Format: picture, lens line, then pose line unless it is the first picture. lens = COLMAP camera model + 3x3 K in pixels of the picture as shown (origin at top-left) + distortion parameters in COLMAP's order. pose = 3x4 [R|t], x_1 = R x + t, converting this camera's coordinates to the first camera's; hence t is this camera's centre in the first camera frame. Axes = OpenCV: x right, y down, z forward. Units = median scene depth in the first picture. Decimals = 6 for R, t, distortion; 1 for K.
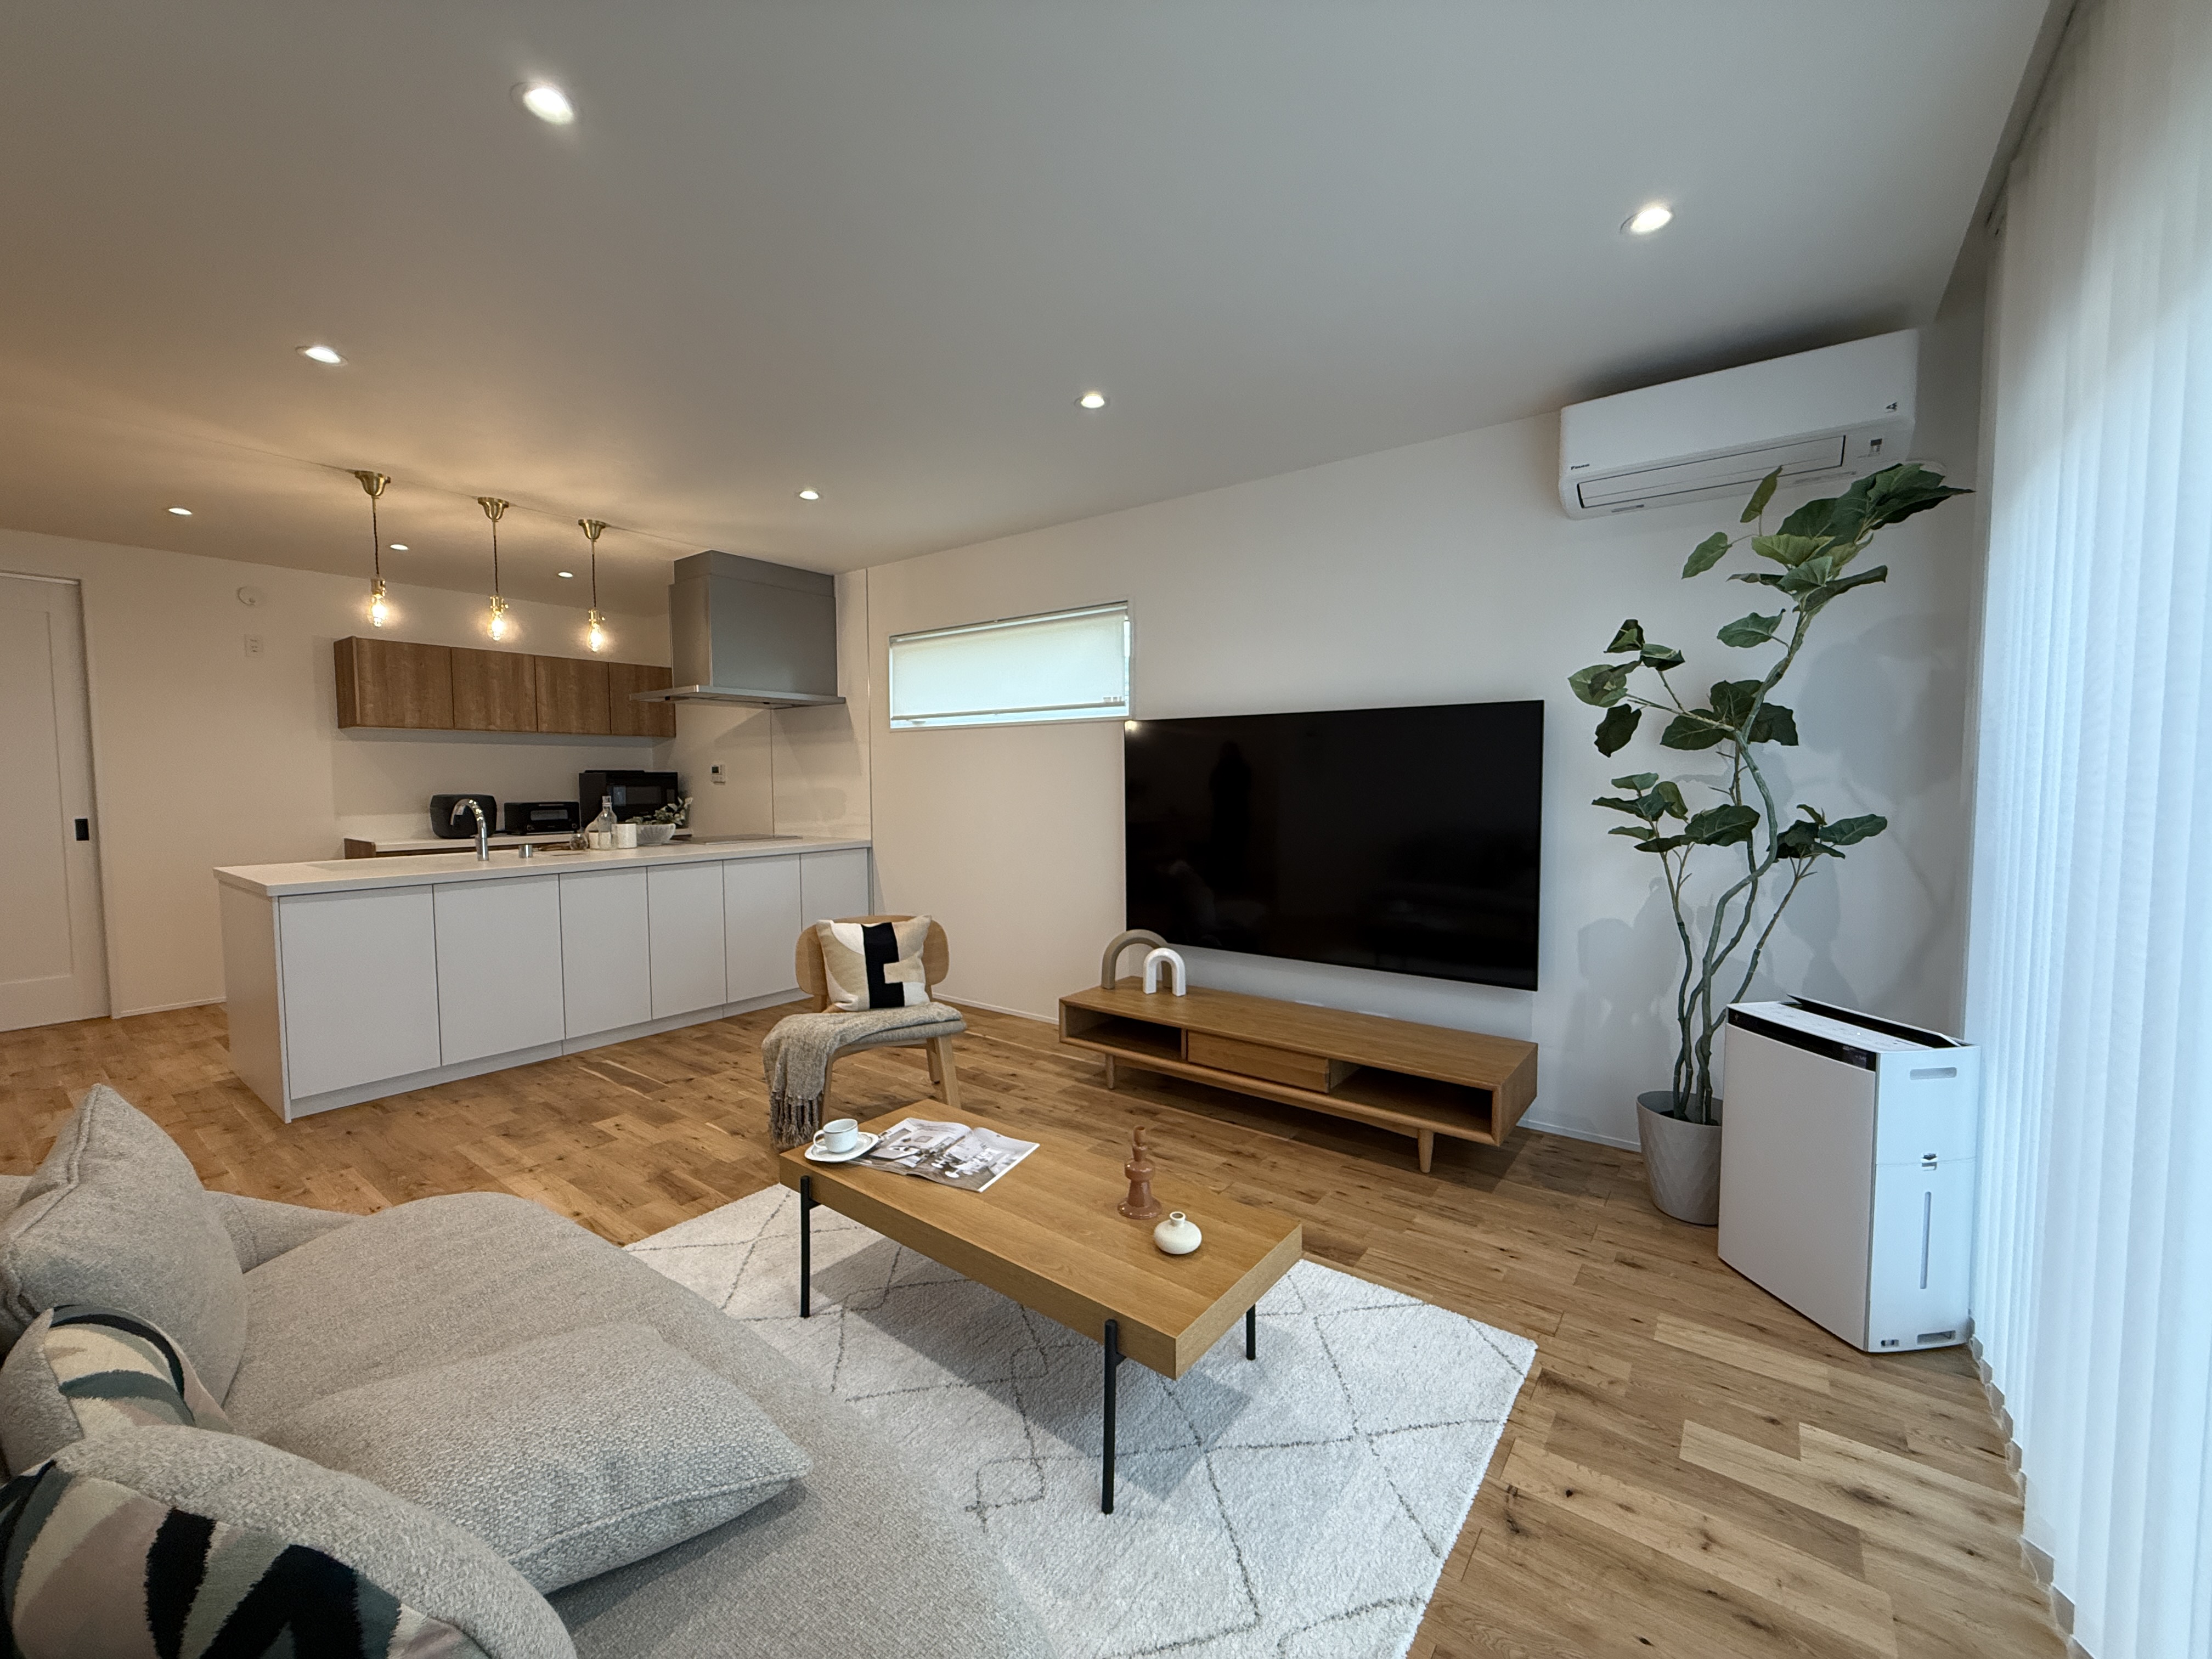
lens RADIAL K [[881.0, 0, 1104.2], [0, 881.0, 826.1], [0, 0, 1]] dist [0.001590, 0.000357]
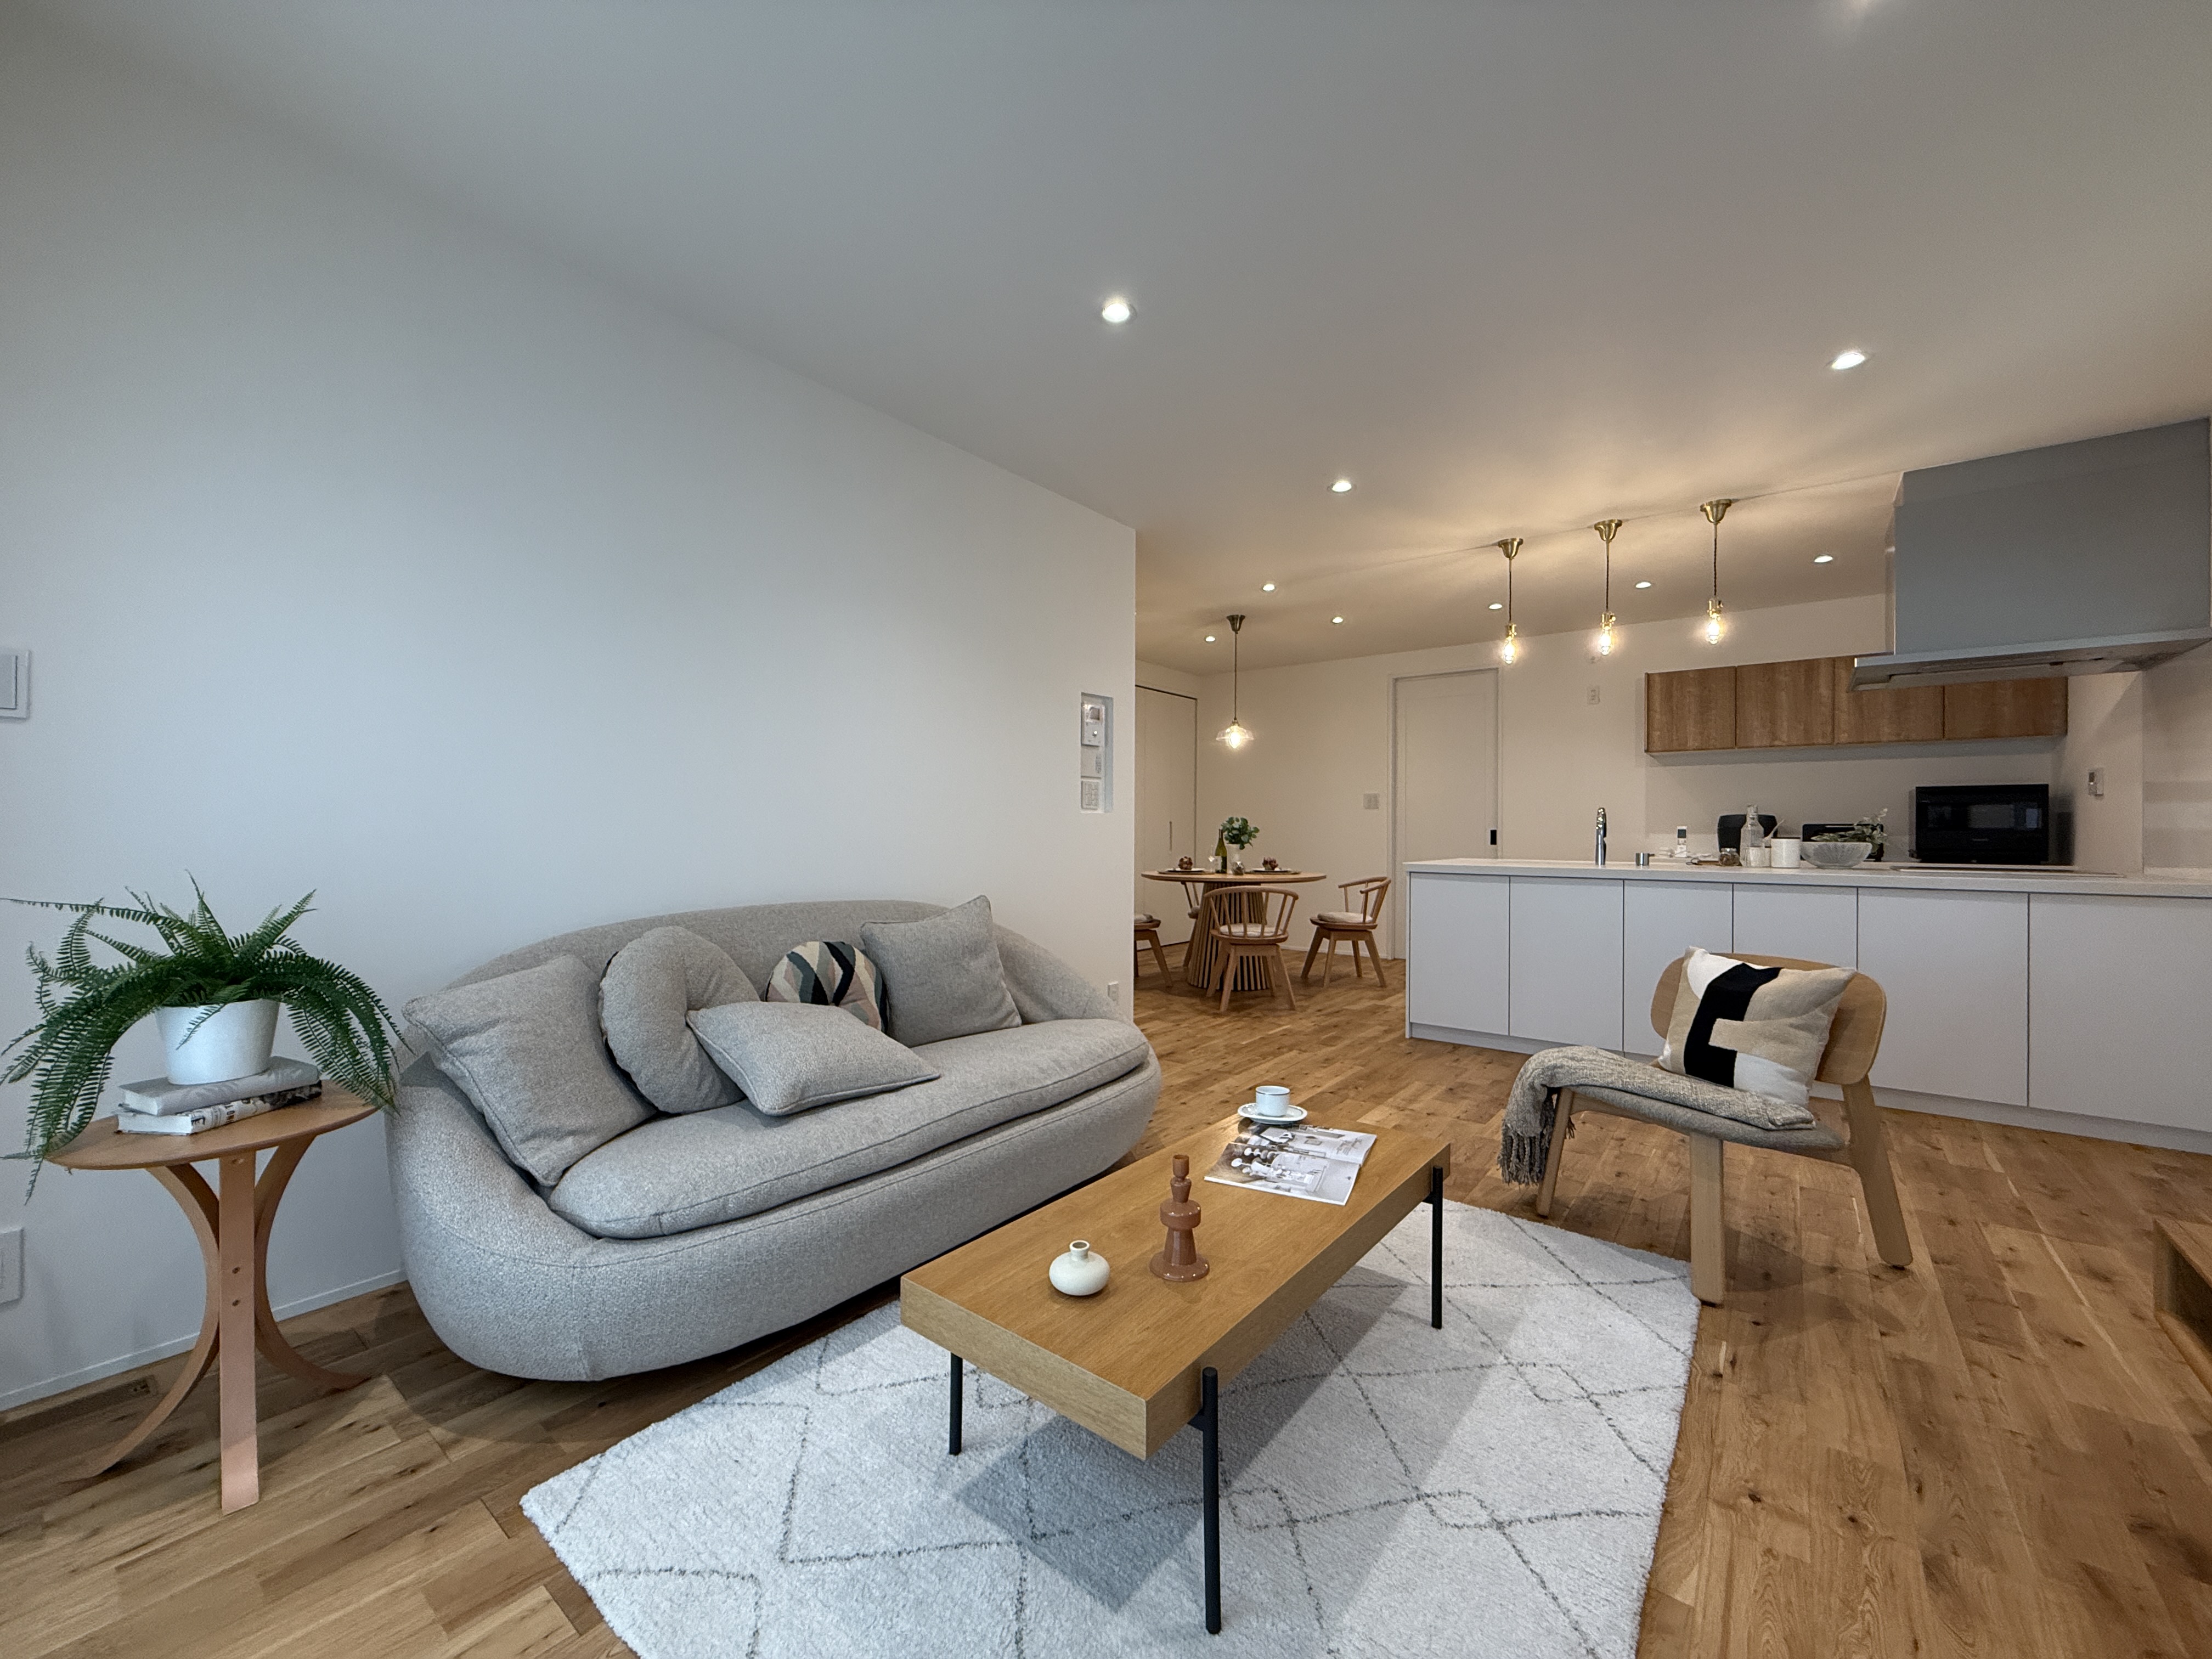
lens RADIAL K [[881.0, 0, 1104.2], [0, 881.0, 826.1], [0, 0, 1]] dist [0.001590, 0.000357]
pose [[-0.016444, -0.001798, -0.999863, 0.435518], [-0.061740, 0.998092, -0.000779, 0.036374], [0.997957, 0.061719, -0.016524, 0.511119]]
